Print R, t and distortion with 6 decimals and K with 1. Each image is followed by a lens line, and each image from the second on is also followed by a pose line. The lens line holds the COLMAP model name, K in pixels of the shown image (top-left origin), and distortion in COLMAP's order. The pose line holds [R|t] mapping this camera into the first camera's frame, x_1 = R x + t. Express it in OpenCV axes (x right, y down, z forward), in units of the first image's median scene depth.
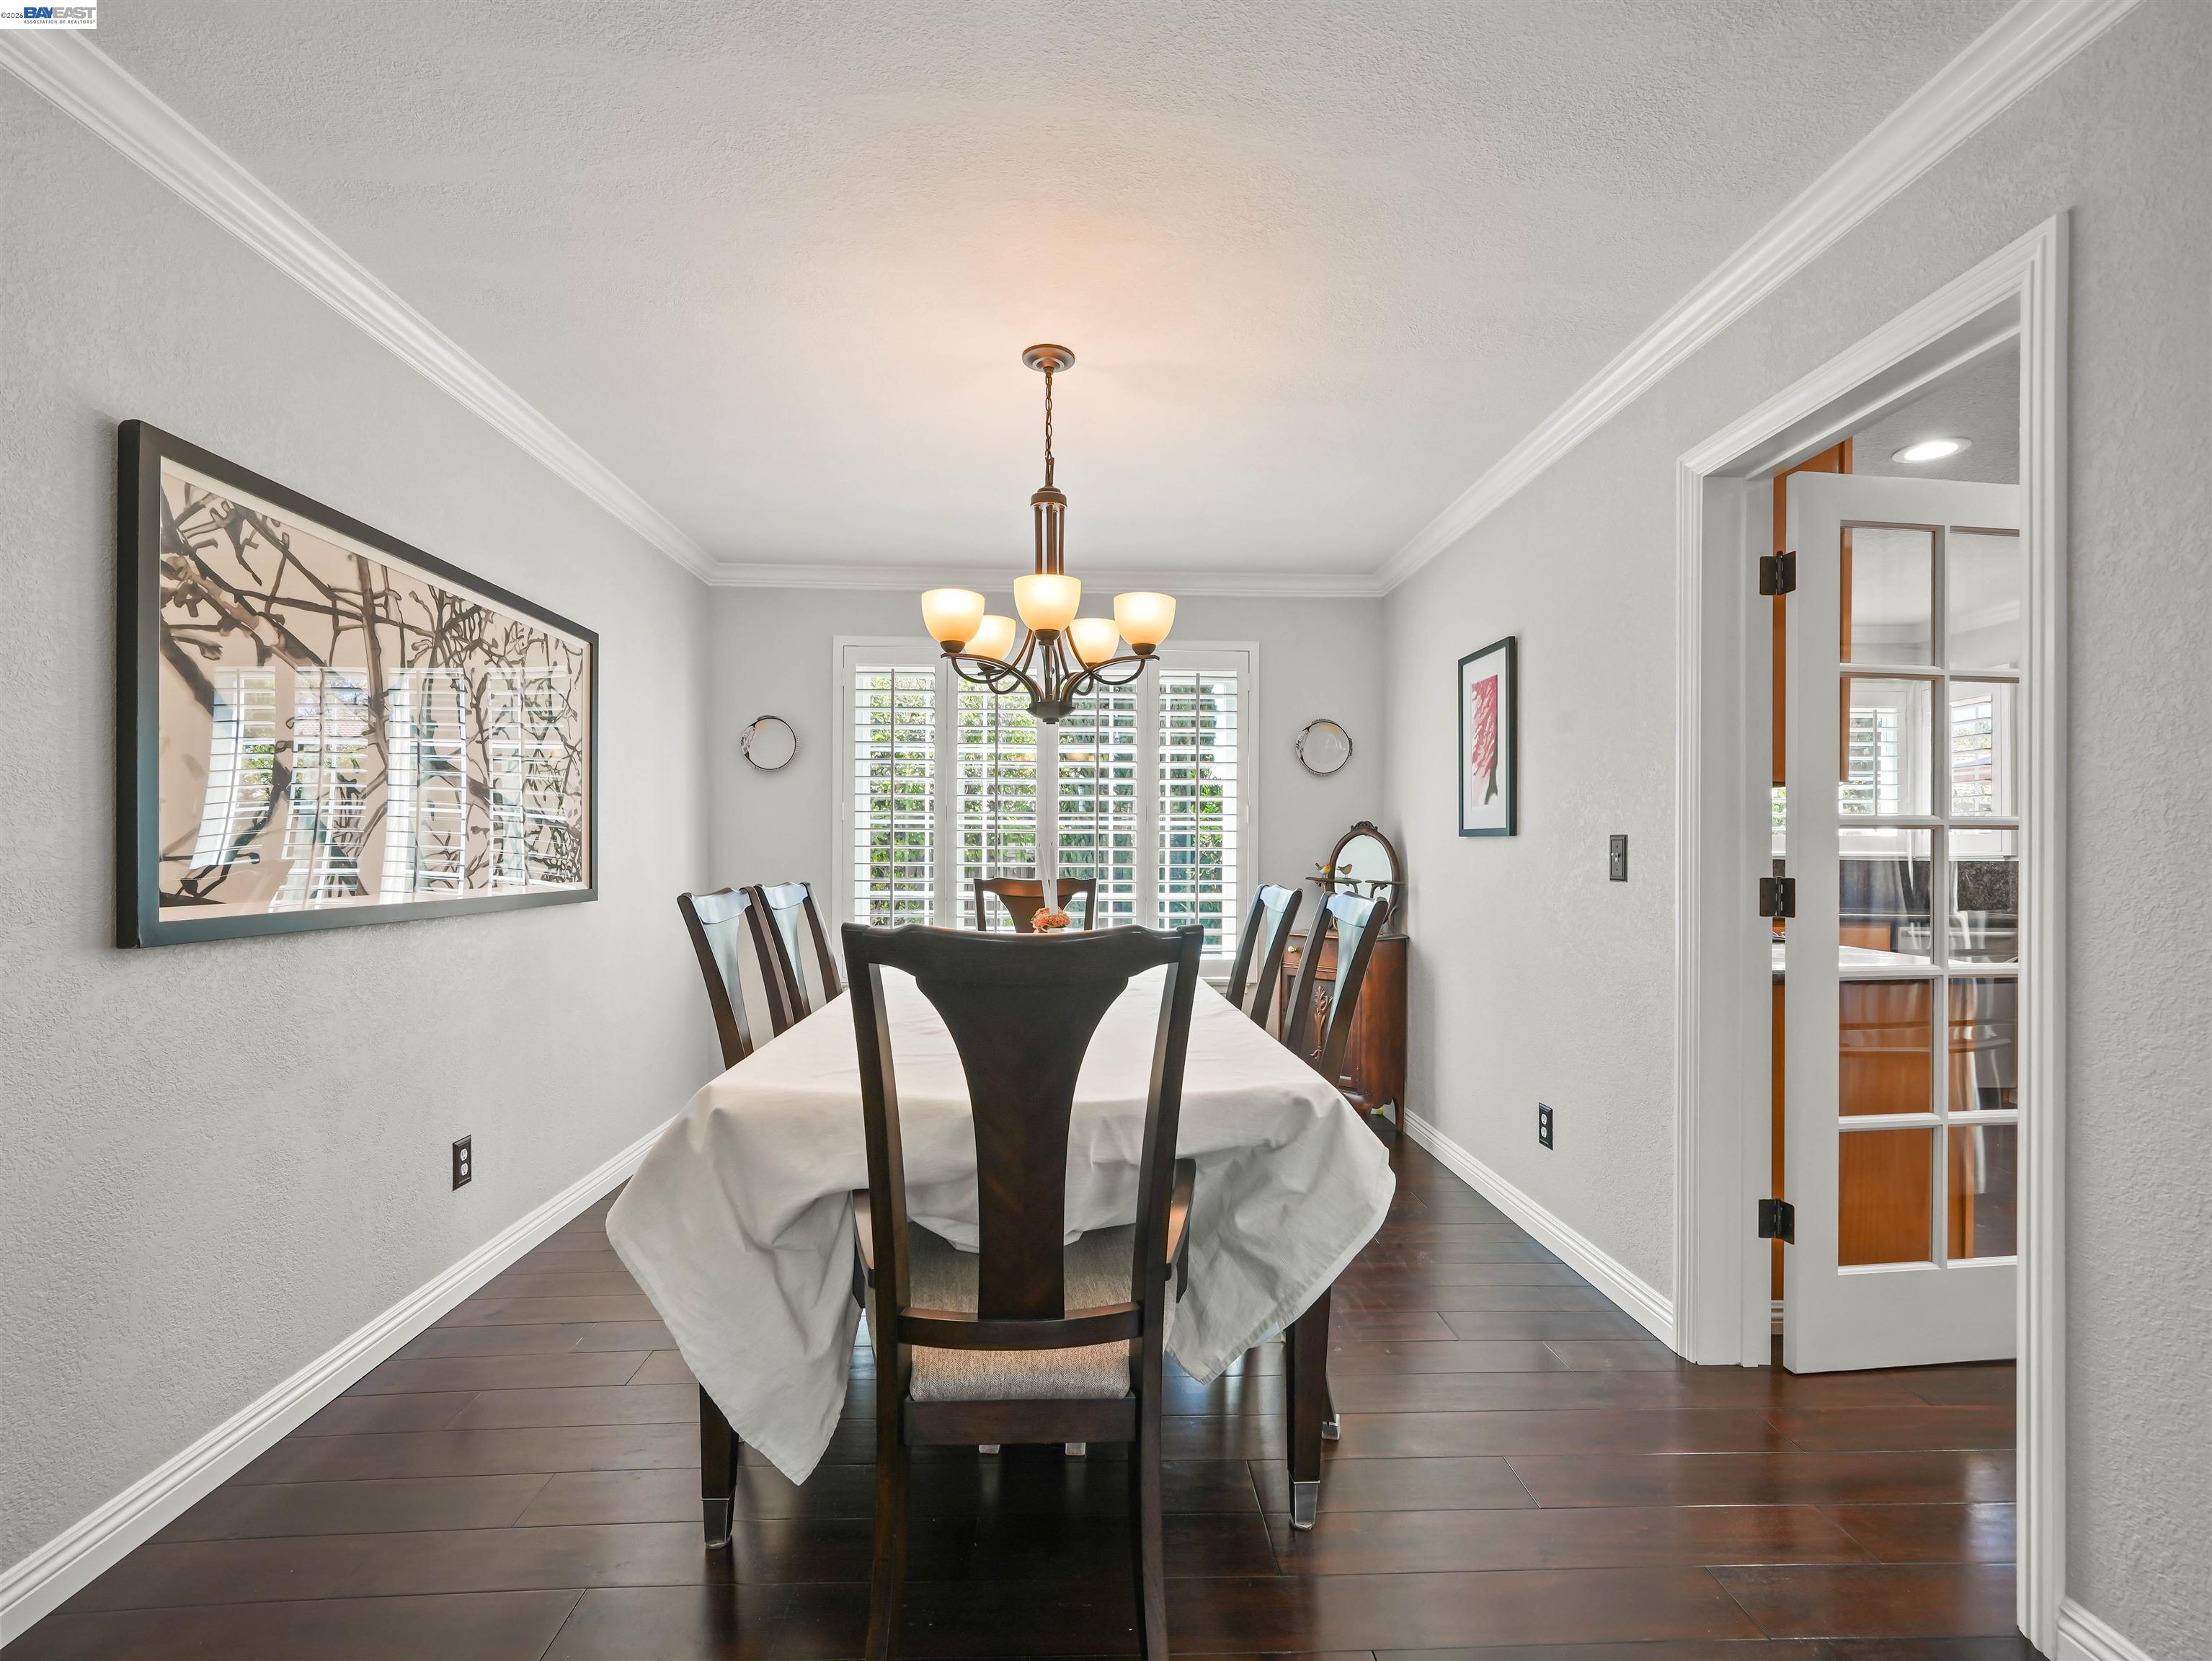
lens RADIAL K [[997.6, 0, 1197.2], [0, 997.6, 869.8], [0, 0, 1]] dist [-0.003528, 0.002013]
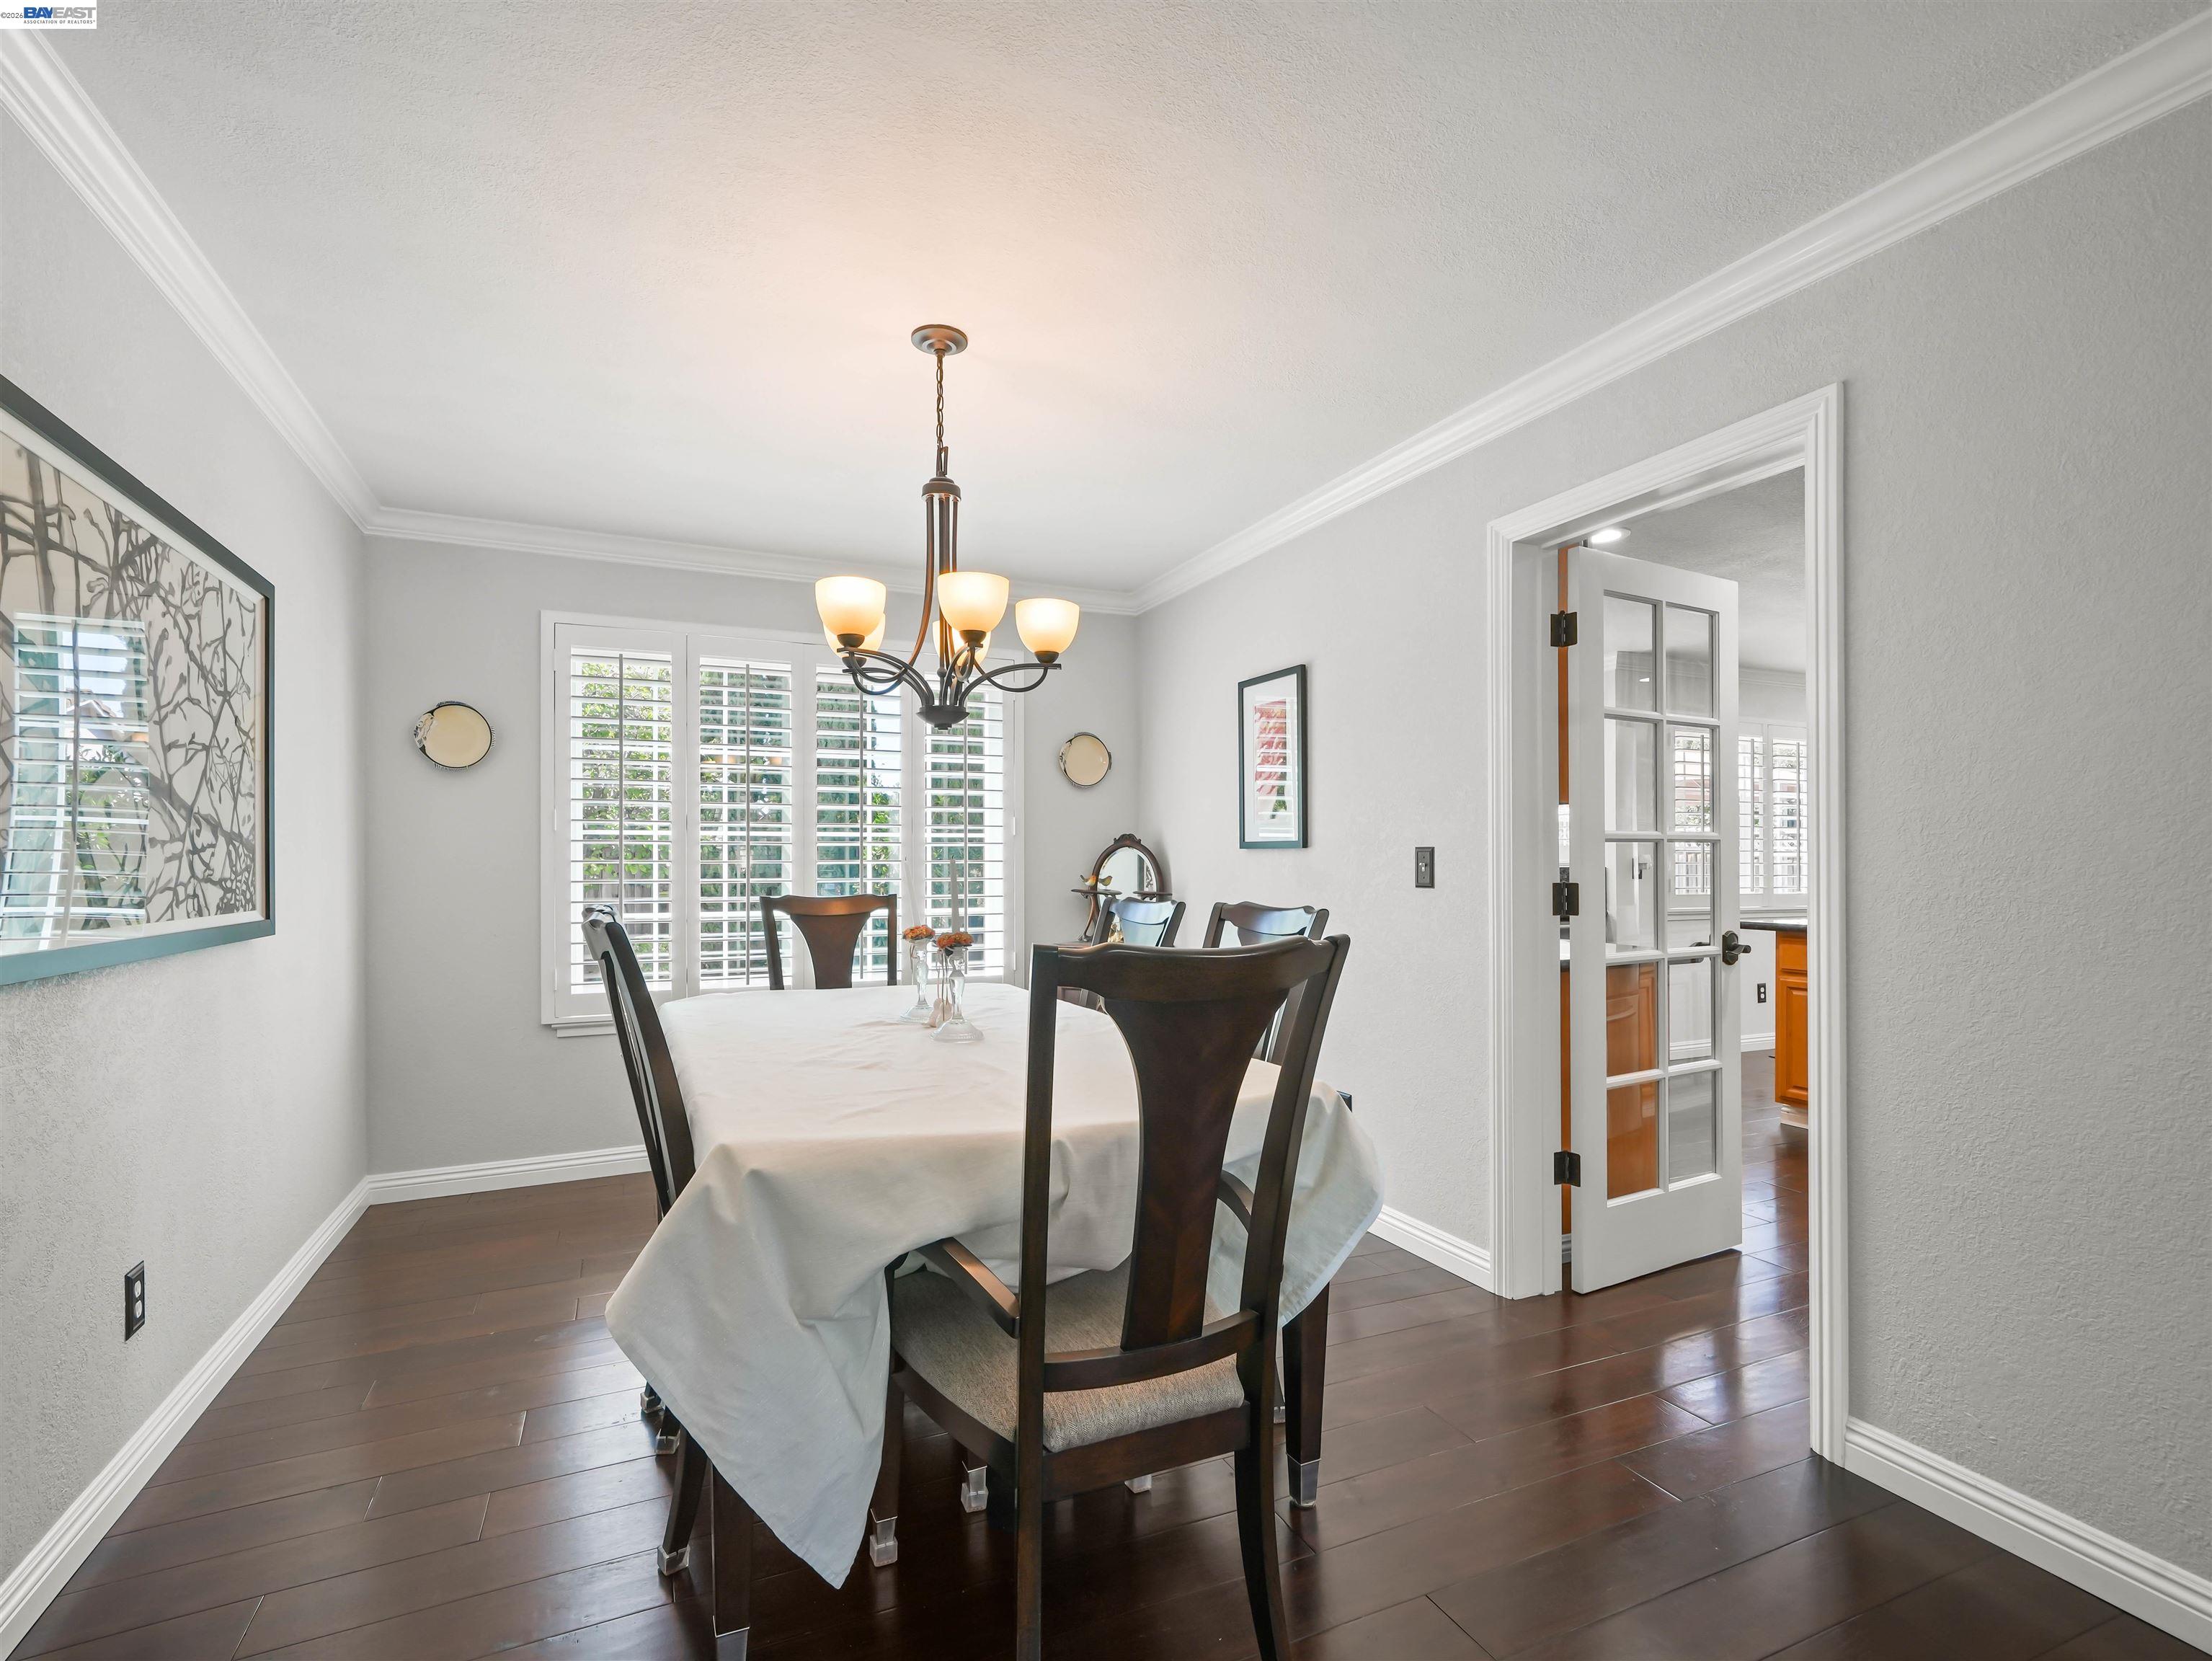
lens RADIAL K [[997.6, 0, 1189.8], [0, 997.6, 879.5], [0, 0, 1]] dist [-0.003528, 0.002013]
pose [[0.932919, -0.013020, 0.359850, -0.271847], [0.013785, 0.999905, 0.000441, -0.002646], [-0.359821, 0.004549, 0.933010, 0.042368]]
